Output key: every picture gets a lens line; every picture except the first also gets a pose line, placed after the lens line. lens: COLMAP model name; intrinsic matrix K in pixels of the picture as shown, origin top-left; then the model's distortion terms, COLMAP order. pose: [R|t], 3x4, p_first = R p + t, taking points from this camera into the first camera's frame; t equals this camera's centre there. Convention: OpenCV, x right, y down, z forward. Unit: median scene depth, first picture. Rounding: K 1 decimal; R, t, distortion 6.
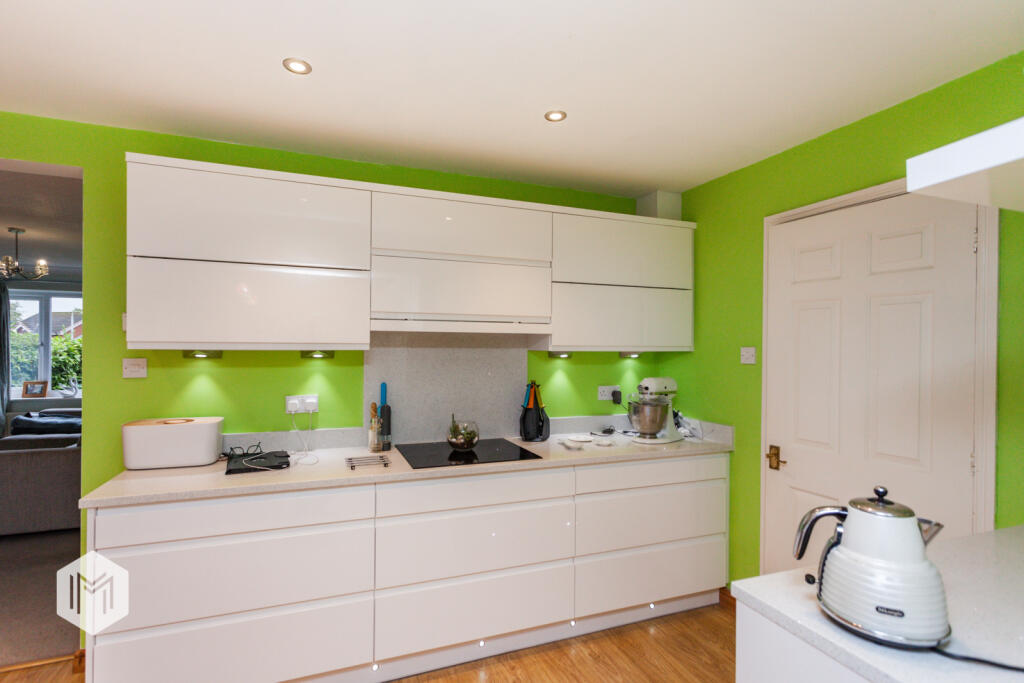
lens RADIAL K [[484.3, 0, 506.6], [0, 484.3, 343.9], [0, 0, 1]] dist [0.004640, 0.000363]
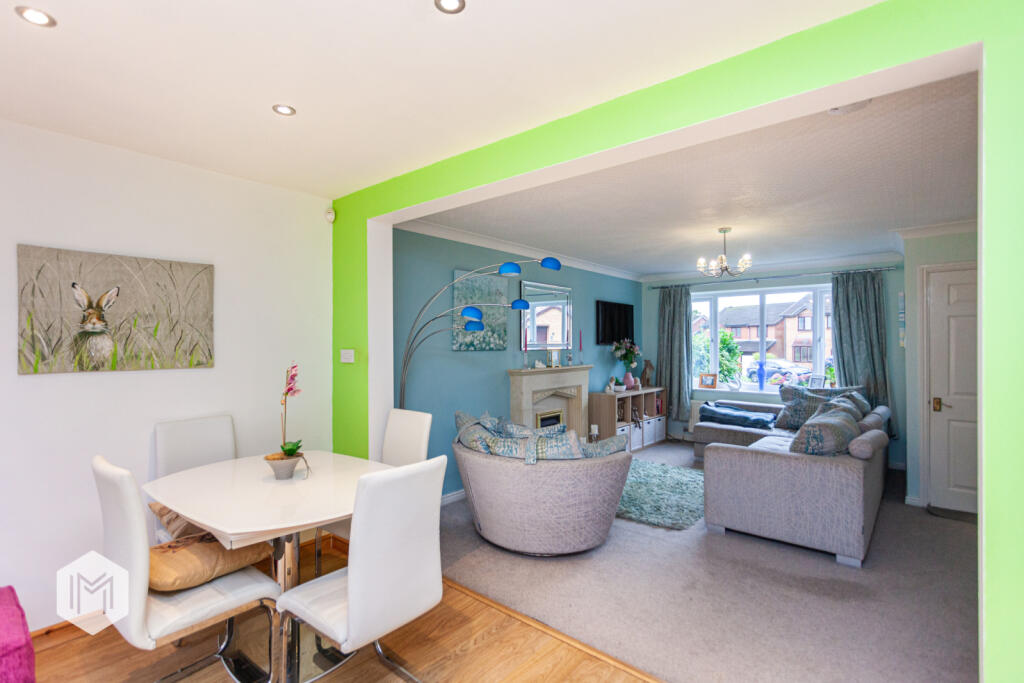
lens RADIAL K [[481.8, 0, 509.6], [0, 481.8, 343.5], [0, 0, 1]] dist [0.001583, 0.000350]
pose [[0.481573, -0.005642, -0.876388, -0.547970], [0.012722, 0.999919, 0.000554, 0.002221], [0.876314, -0.011416, 0.481606, 0.169350]]
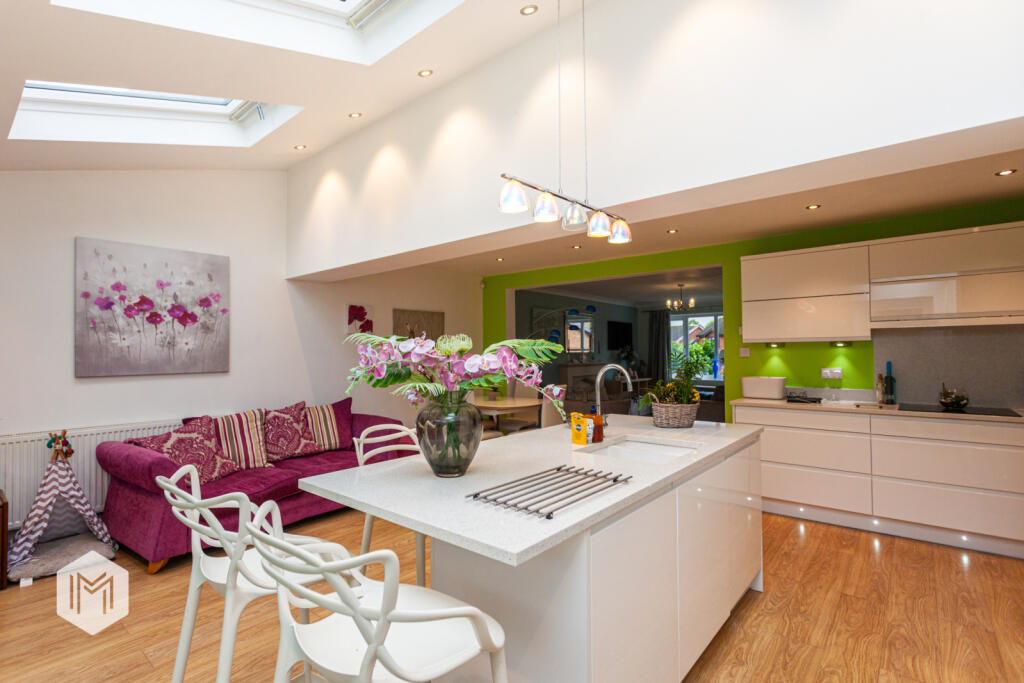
lens RADIAL K [[481.8, 0, 509.6], [0, 481.8, 343.5], [0, 0, 1]] dist [0.001583, 0.000350]
pose [[0.480049, -0.027480, -0.876811, 0.533665], [0.018770, 0.999602, -0.021052, 0.033203], [0.877041, -0.006352, 0.480374, -0.825214]]
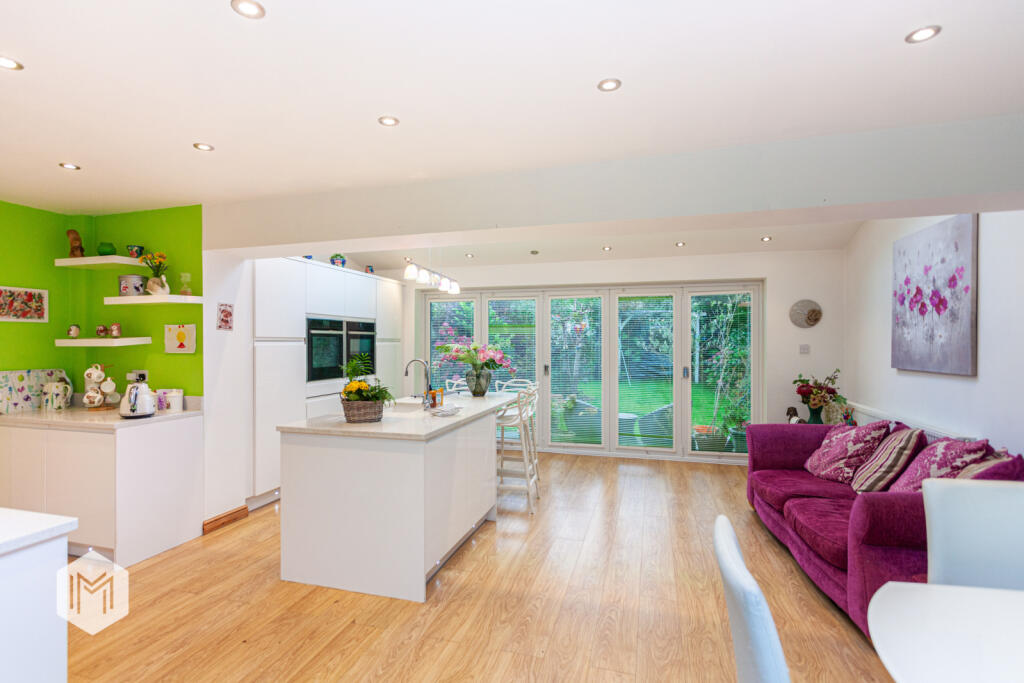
lens RADIAL K [[488.8, 0, 502.3], [0, 488.8, 343.4], [0, 0, 1]] dist [0.000545, 0.000163]
pose [[-0.787653, -0.006564, 0.616084, -1.326067], [-0.008913, 0.999960, -0.000741, 0.009237], [-0.616054, -0.006075, -0.787680, 0.821130]]
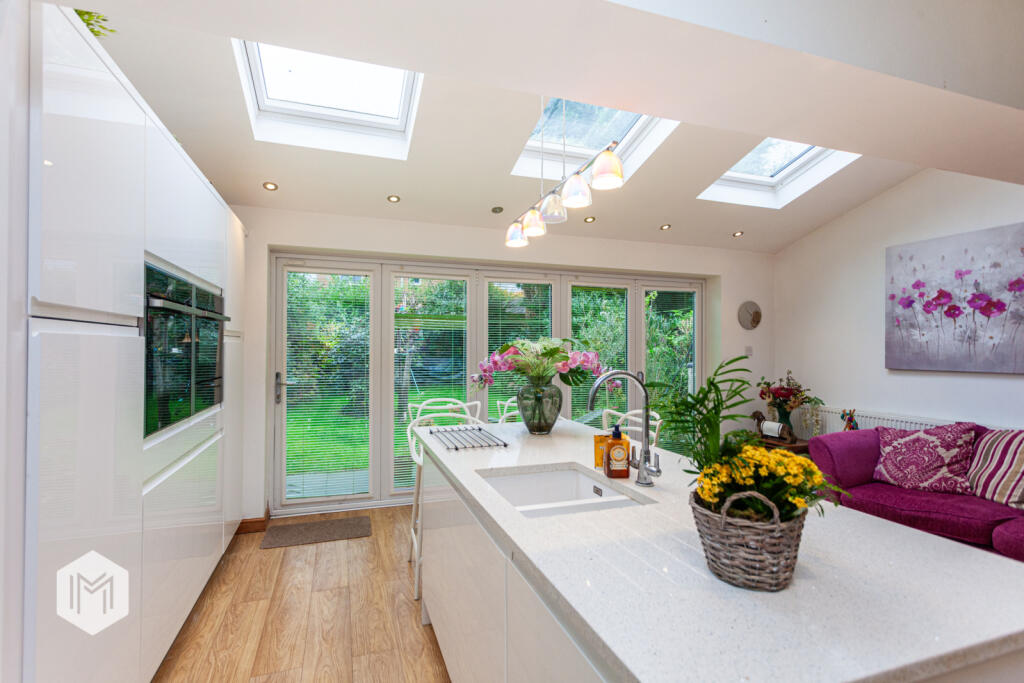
lens RADIAL K [[483.2, 0, 503.2], [0, 483.2, 342.9], [0, 0, 1]] dist [0.001369, 0.001340]
pose [[-0.999130, -0.011199, 0.040169, -0.088518], [-0.011900, 0.999780, -0.017257, 0.034130], [-0.039967, -0.017720, -0.999044, 0.459903]]
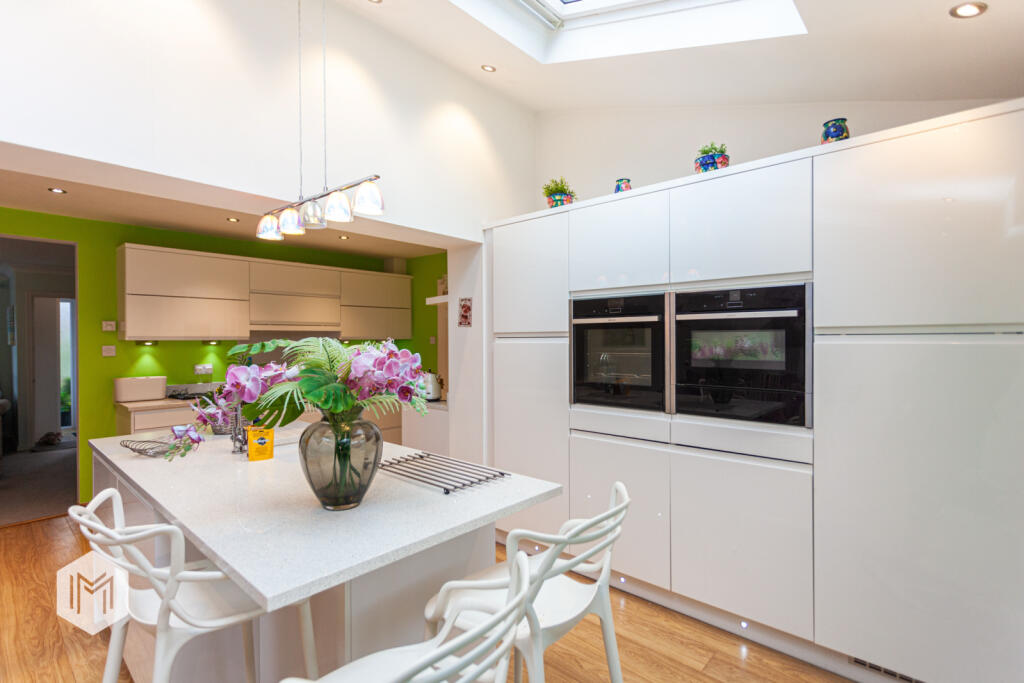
lens RADIAL K [[483.2, 0, 503.2], [0, 483.2, 342.9], [0, 0, 1]] dist [0.001369, 0.001340]
pose [[0.895459, -0.016145, 0.444851, -0.210891], [0.008142, 0.999769, 0.019896, -0.005471], [-0.445069, -0.014194, 0.895384, -1.187589]]
